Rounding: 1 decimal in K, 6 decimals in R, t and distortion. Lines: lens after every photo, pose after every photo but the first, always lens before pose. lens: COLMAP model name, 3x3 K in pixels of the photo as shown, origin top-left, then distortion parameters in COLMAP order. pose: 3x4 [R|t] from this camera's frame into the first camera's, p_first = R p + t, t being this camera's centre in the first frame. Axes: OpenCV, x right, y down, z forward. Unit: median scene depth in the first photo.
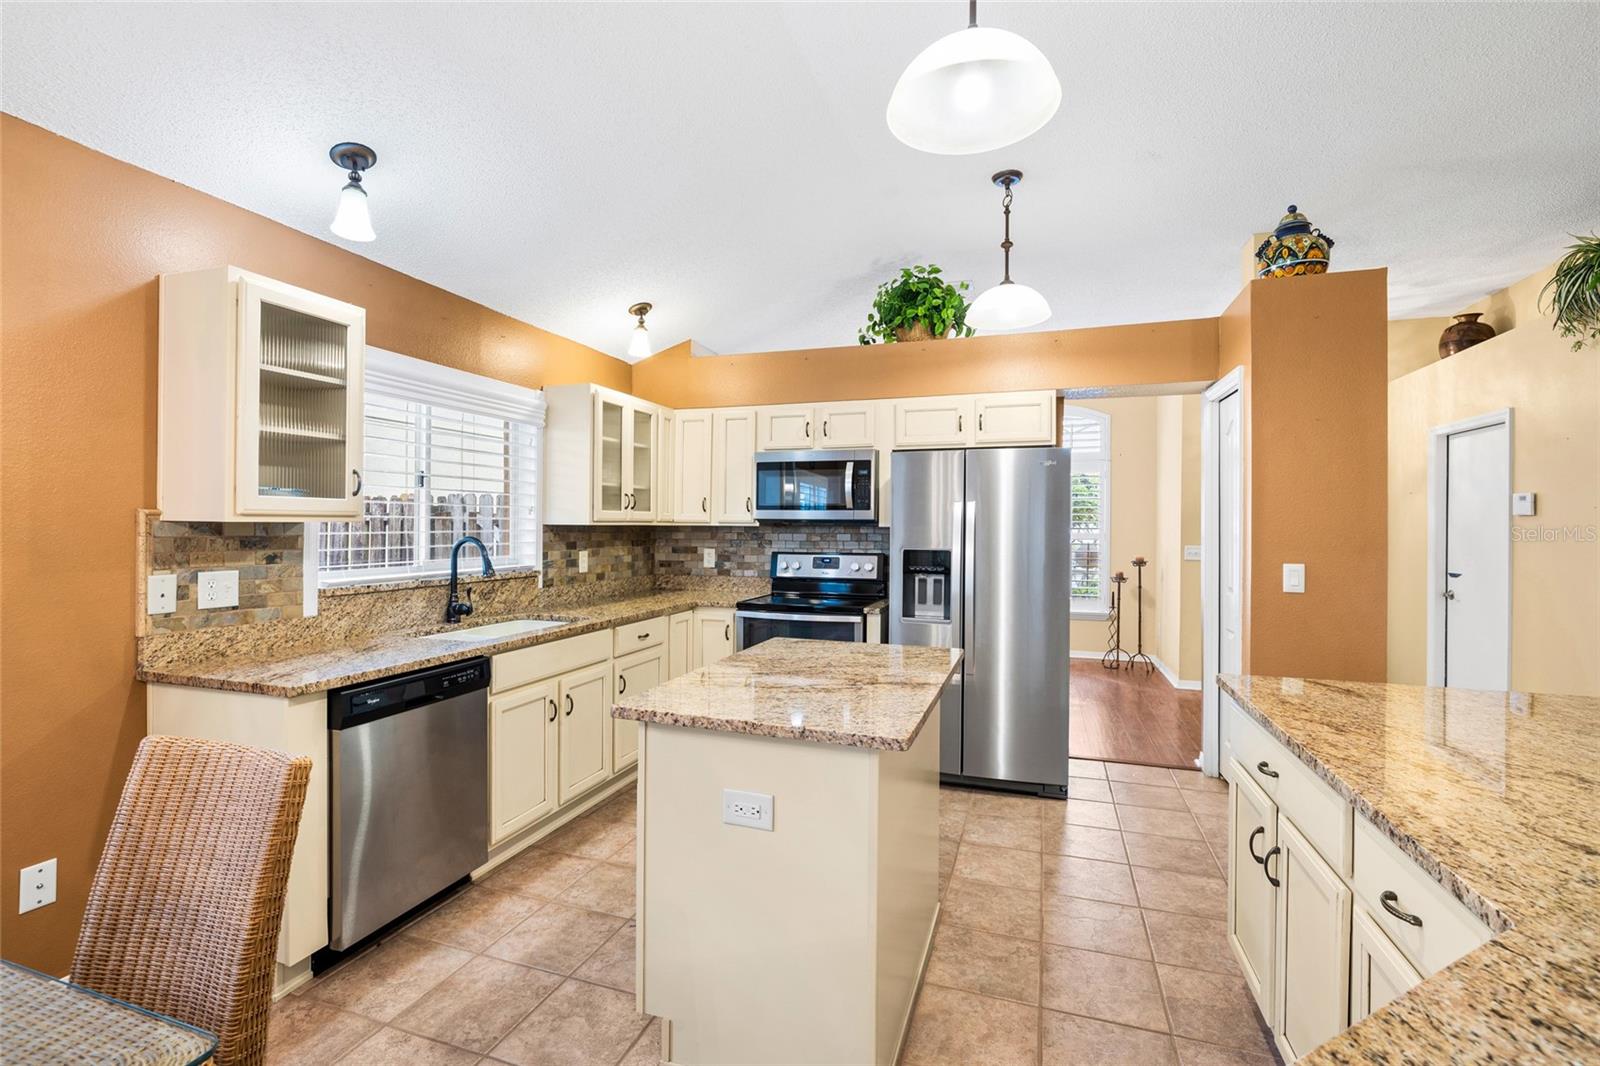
lens RADIAL K [[710.4, 0, 798.6], [0, 710.4, 522.7], [0, 0, 1]] dist [-0.006765, 0.000399]
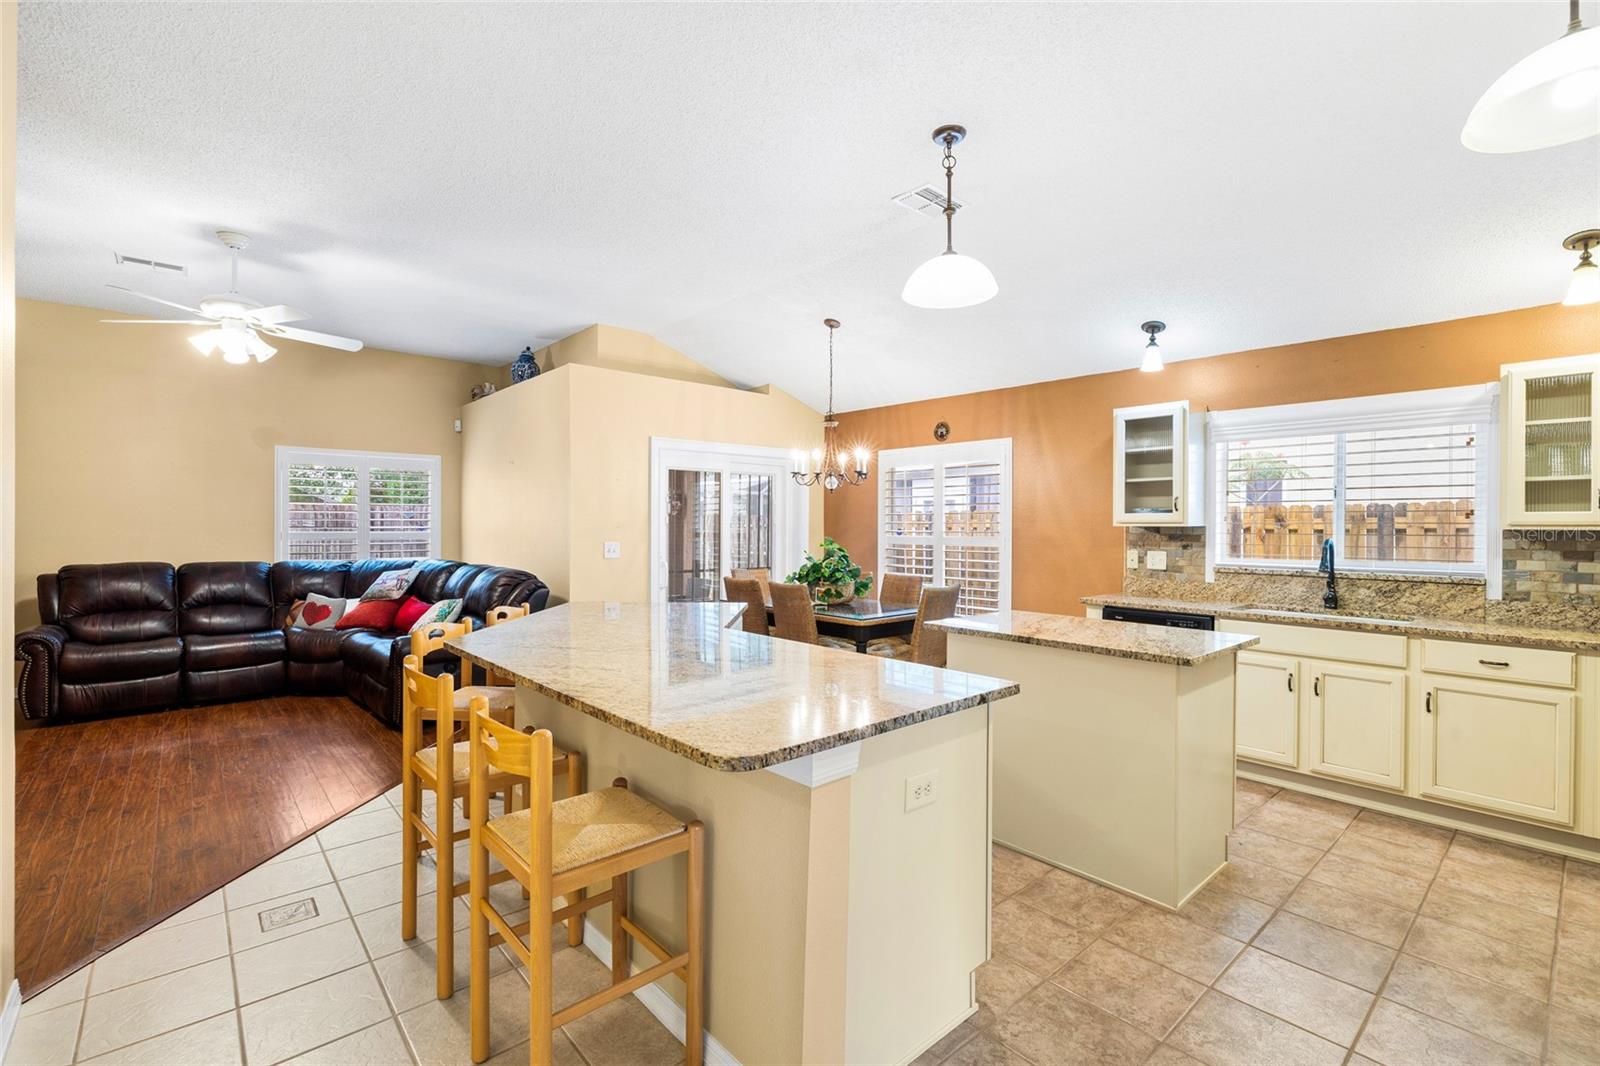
lens RADIAL K [[705.8, 0, 800.8], [0, 705.8, 527.9], [0, 0, 1]] dist [-0.005076, -0.000035]
pose [[-0.492961, -0.004197, -0.870041, 0.868573], [-0.005822, 0.999982, -0.001525, 0.007399], [0.870032, 0.004314, -0.492977, 0.682720]]
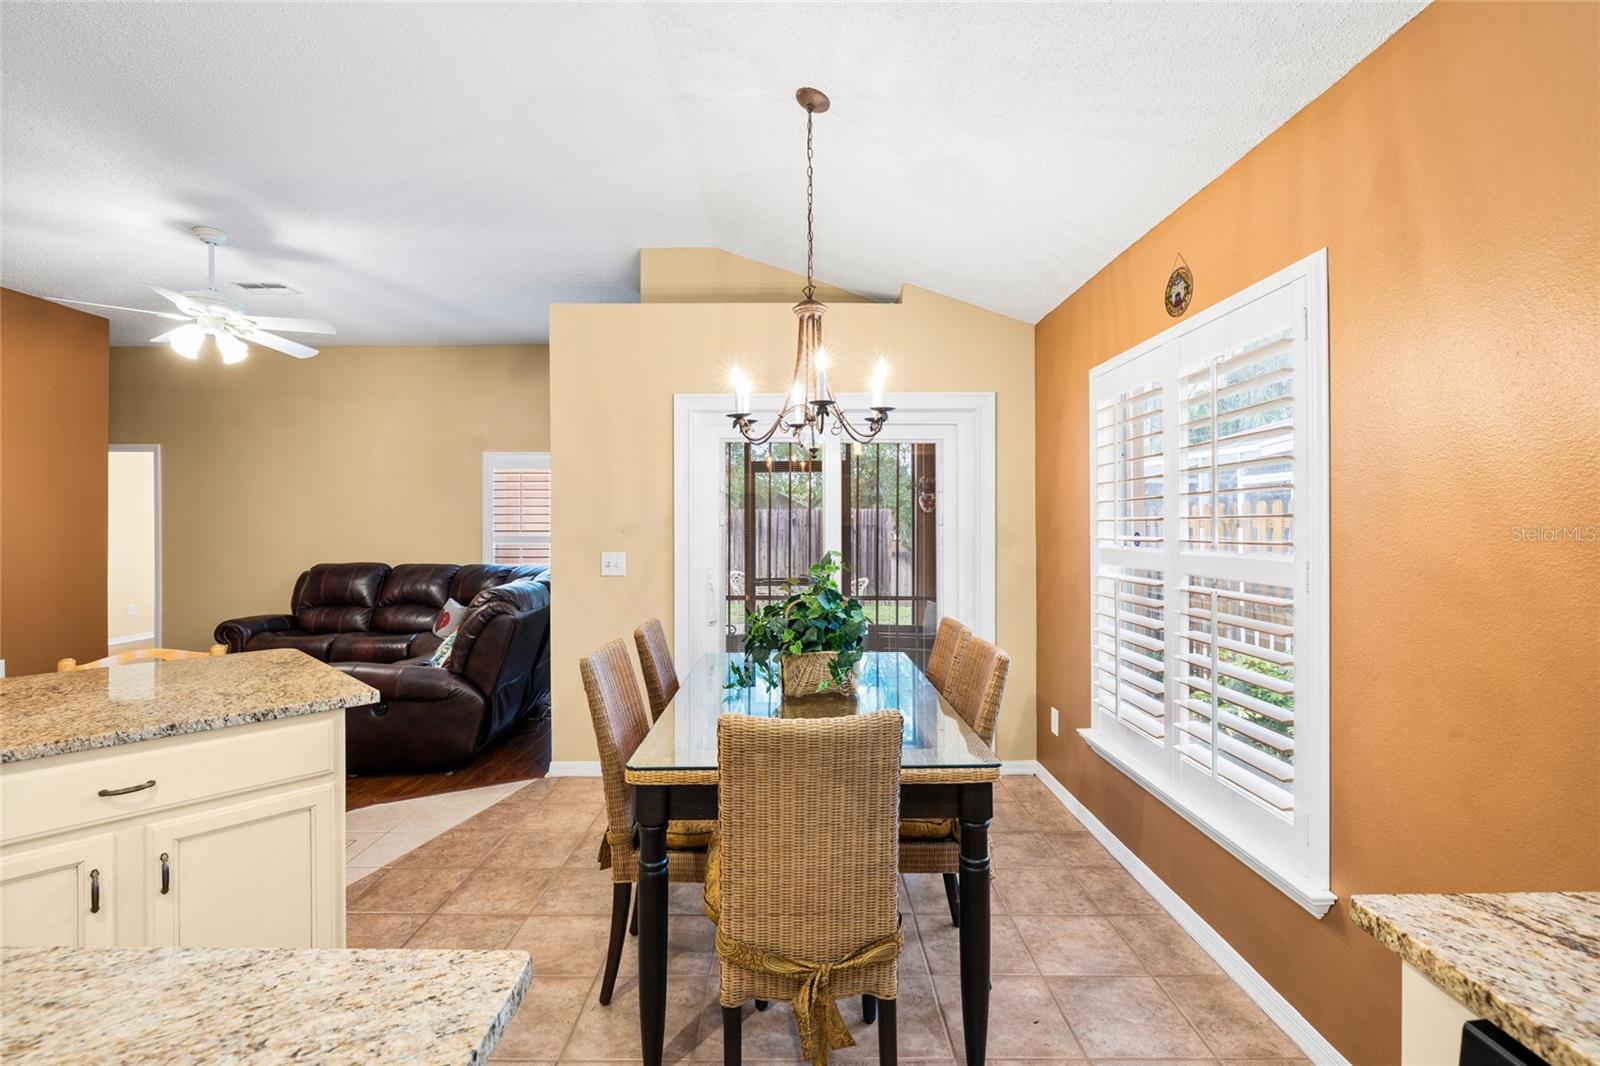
lens RADIAL K [[703.0, 0, 808.3], [0, 703.0, 523.9], [0, 0, 1]] dist [-0.014185, 0.000103]
pose [[-0.940573, -0.004563, -0.339561, -0.127207], [-0.002209, 0.999971, -0.007319, 0.003078], [0.339585, -0.006134, -0.940556, 0.659195]]
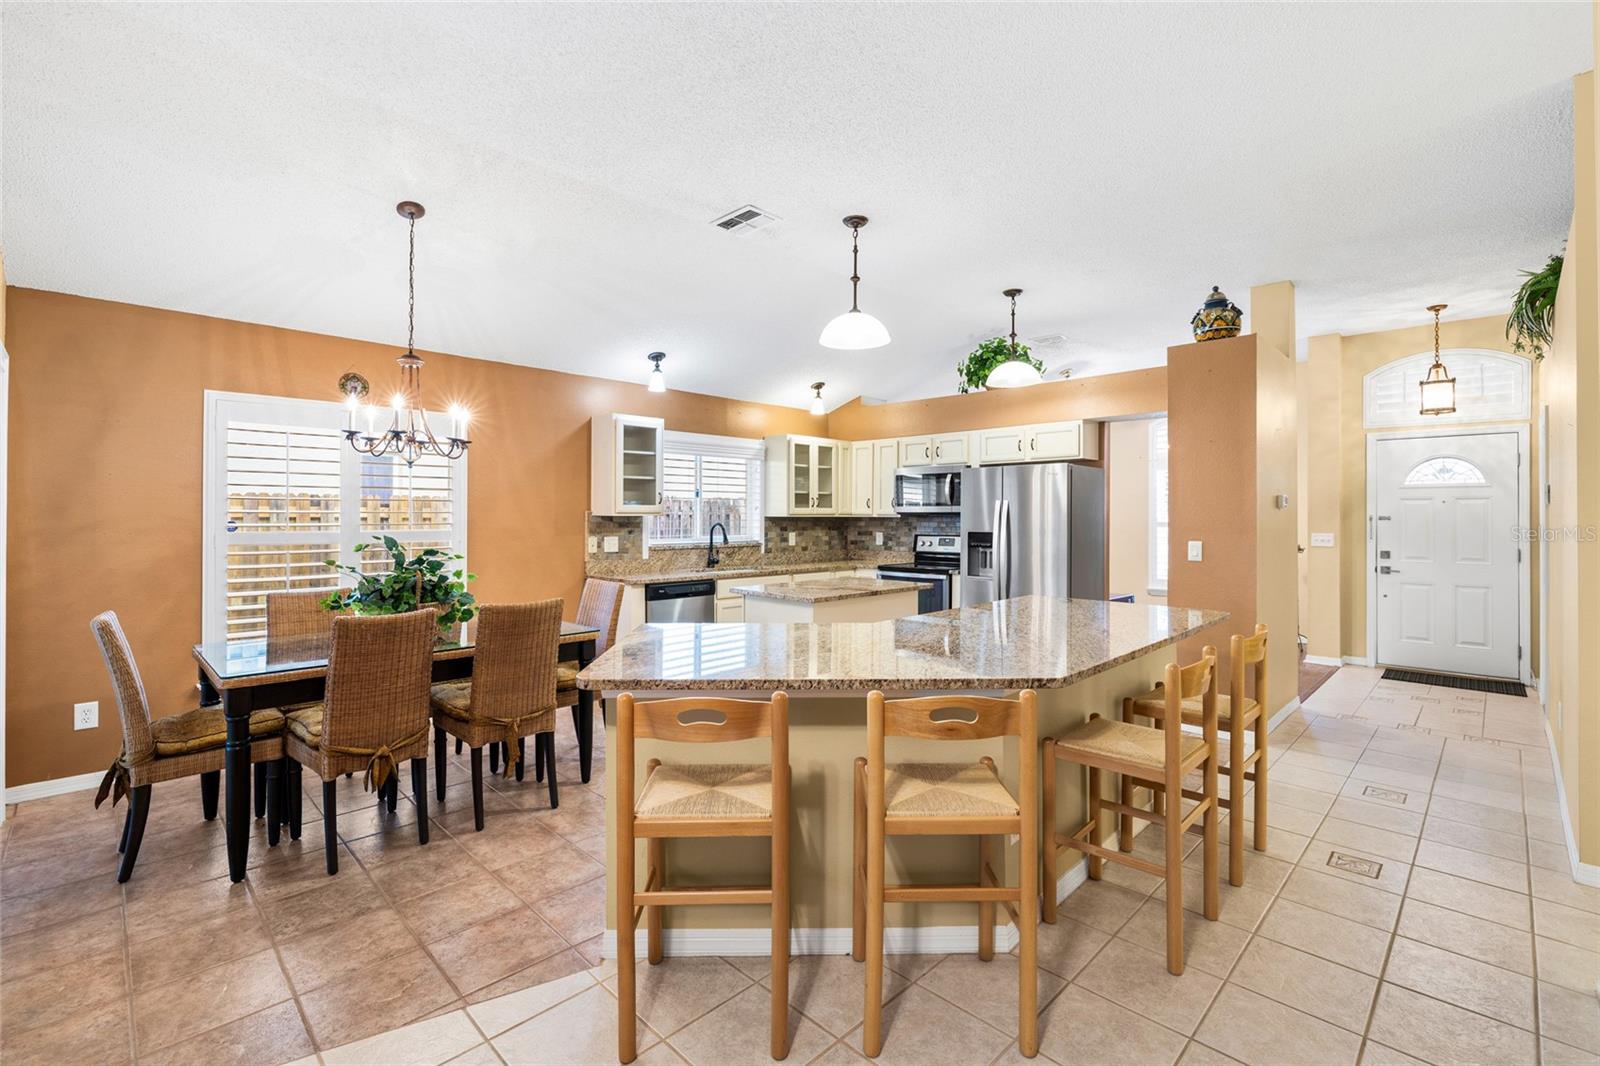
lens RADIAL K [[713.7, 0, 801.1], [0, 713.7, 510.6], [0, 0, 1]] dist [-0.002490, 0.000047]
pose [[0.899522, -0.008414, -0.436794, 0.491238], [0.005775, 0.999956, -0.007368, 0.001318], [0.436837, 0.004106, 0.899531, -0.538202]]
